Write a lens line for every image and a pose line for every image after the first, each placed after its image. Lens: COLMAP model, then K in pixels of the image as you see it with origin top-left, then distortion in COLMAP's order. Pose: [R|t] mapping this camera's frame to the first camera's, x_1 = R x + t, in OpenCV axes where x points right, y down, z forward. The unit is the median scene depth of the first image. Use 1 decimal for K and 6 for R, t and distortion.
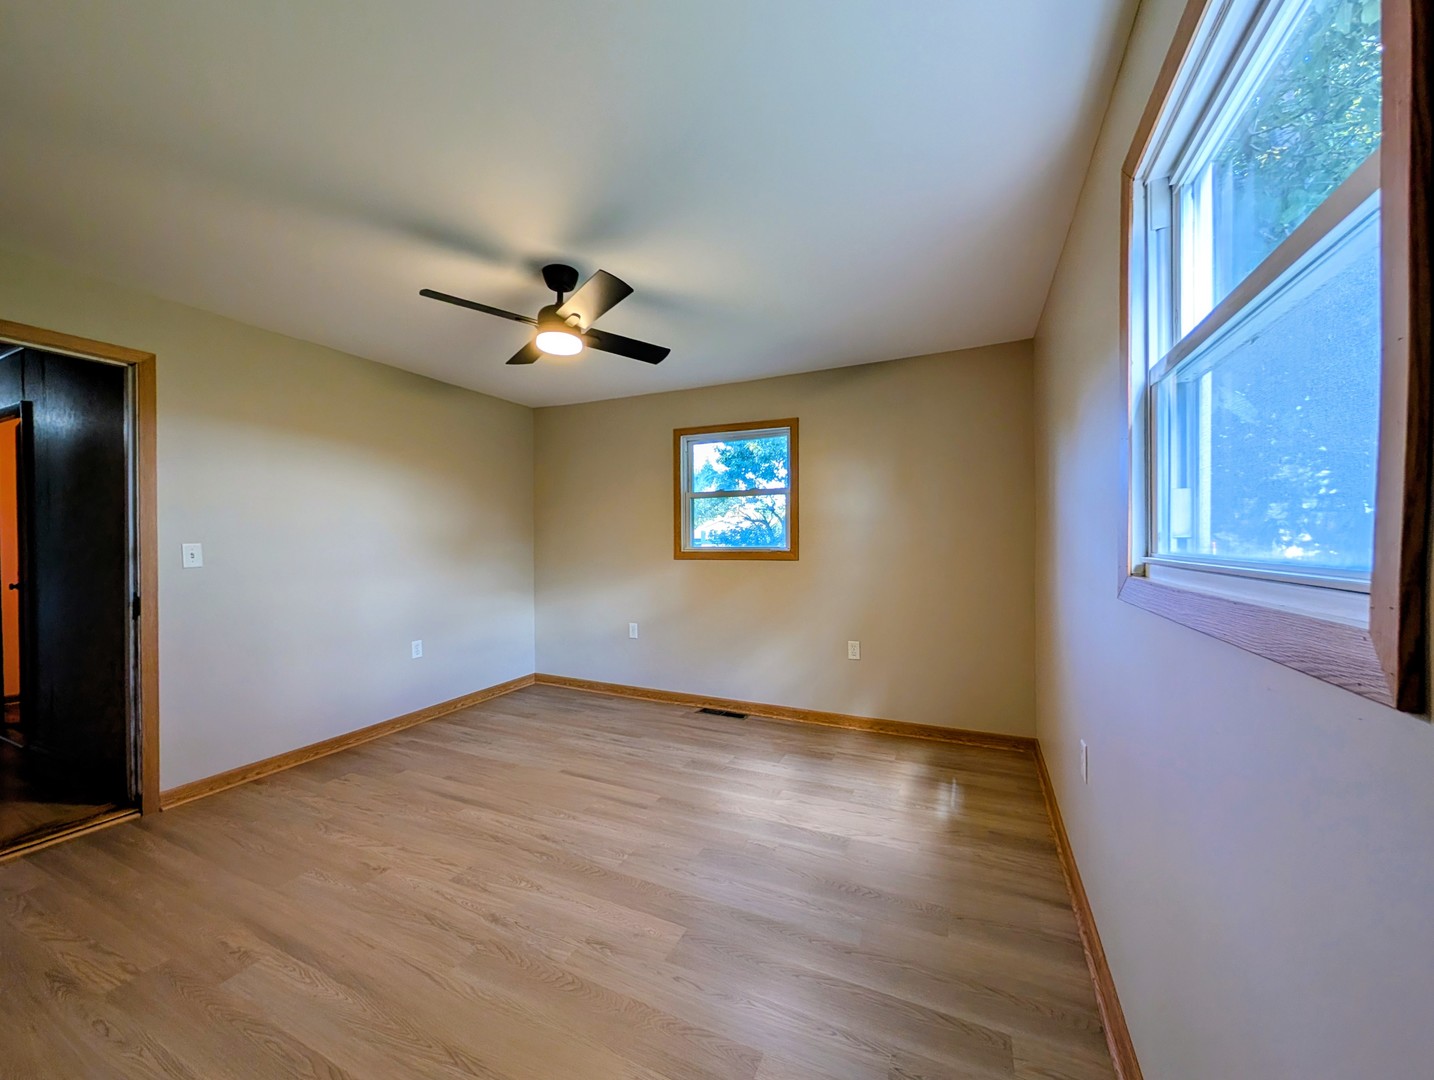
lens RADIAL K [[548.7, 0, 713.5], [0, 548.7, 543.0], [0, 0, 1]] dist [-0.000105, 0.000107]
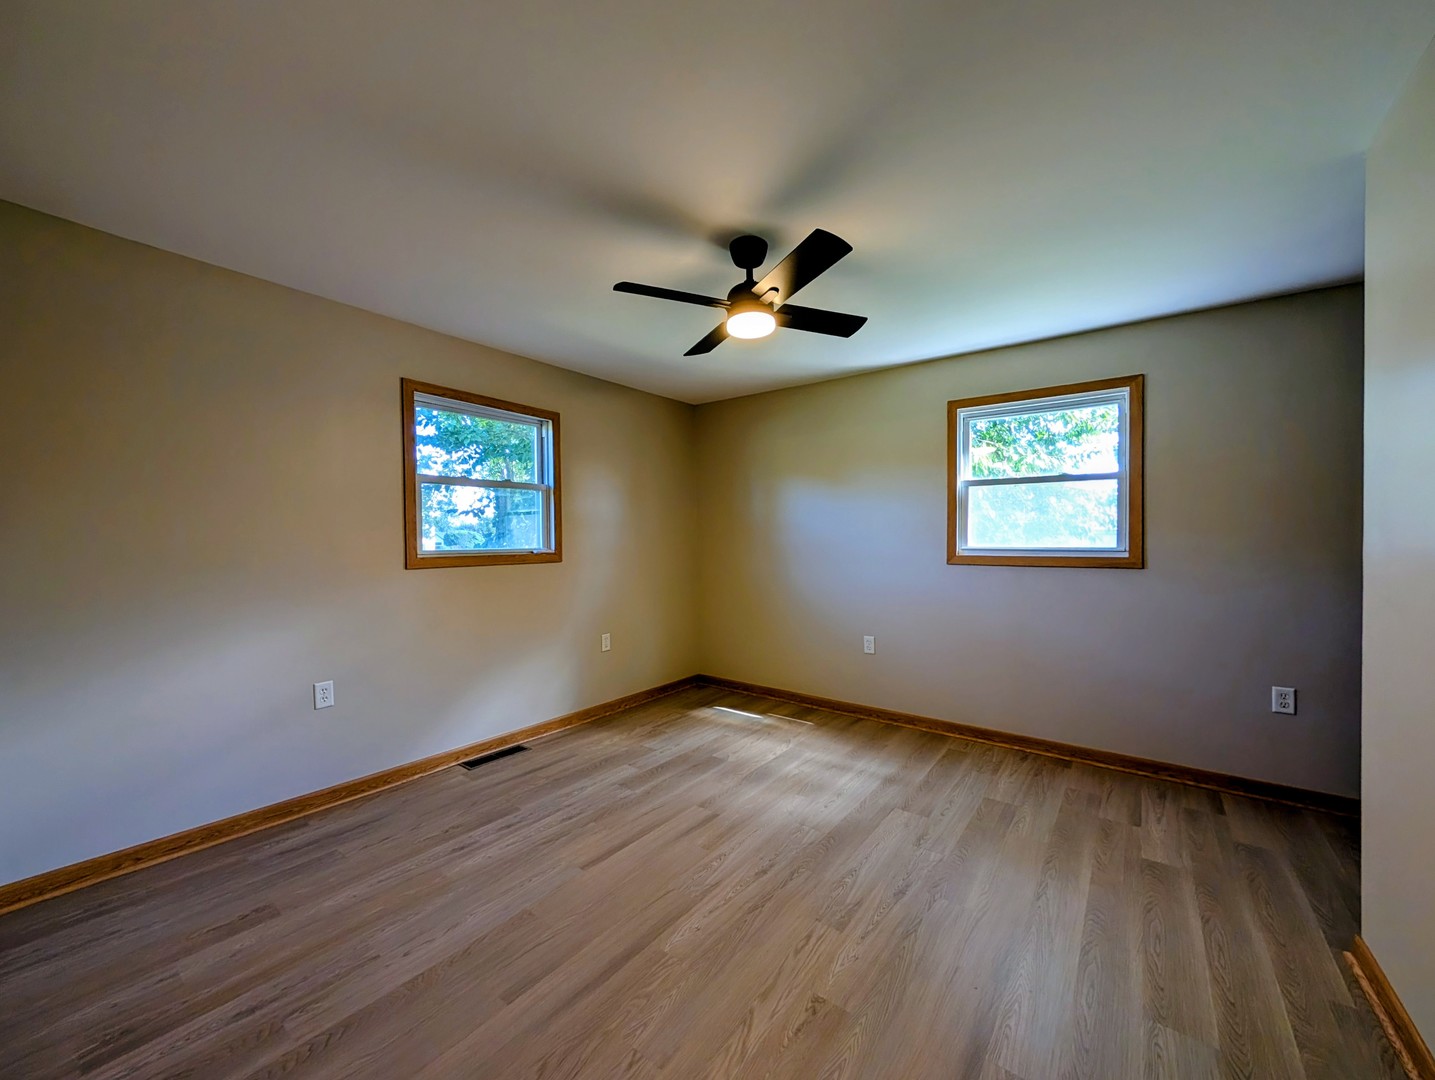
lens RADIAL K [[549.0, 0, 714.0], [0, 549.0, 543.0], [0, 0, 1]] dist [-0.000105, 0.000107]
pose [[0.217240, -0.003918, 0.976110, -0.824820], [0.003322, 0.999989, 0.003275, -0.004518], [-0.976113, 0.002531, 0.217251, 0.603833]]
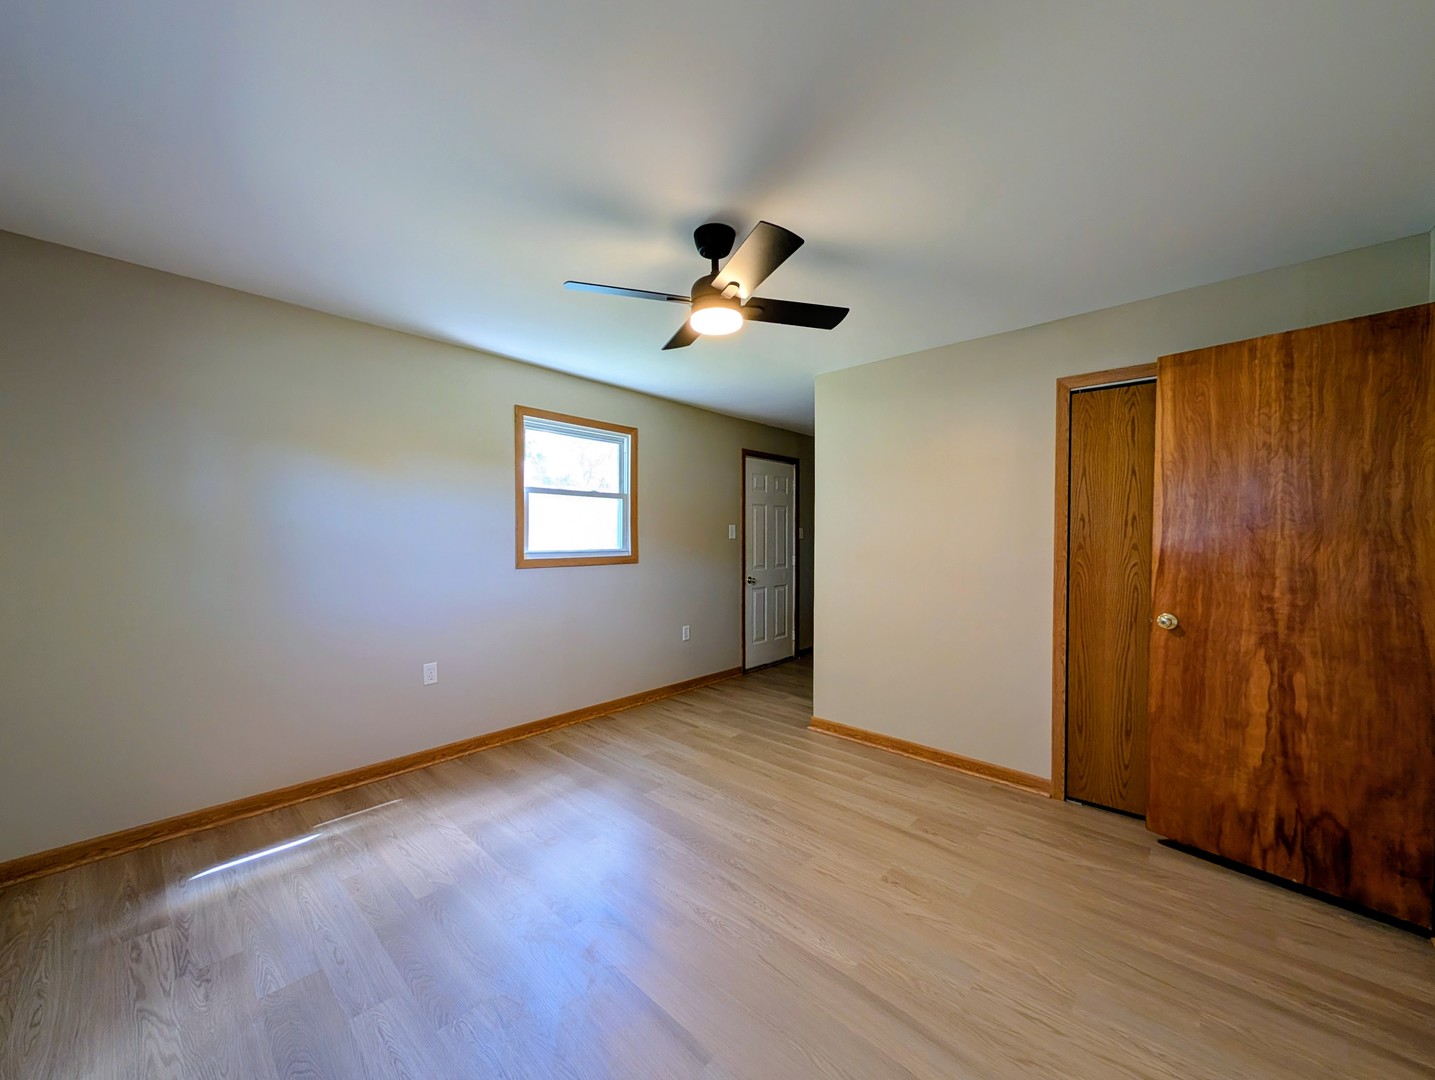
lens RADIAL K [[545.7, 0, 705.0], [0, 545.7, 543.7], [0, 0, 1]] dist [-0.000679, 0.000271]
pose [[-0.948751, -0.004387, 0.315994, -0.371573], [0.000107, 0.999899, 0.014202, -0.020427], [-0.316024, 0.013508, -0.948655, 1.265726]]
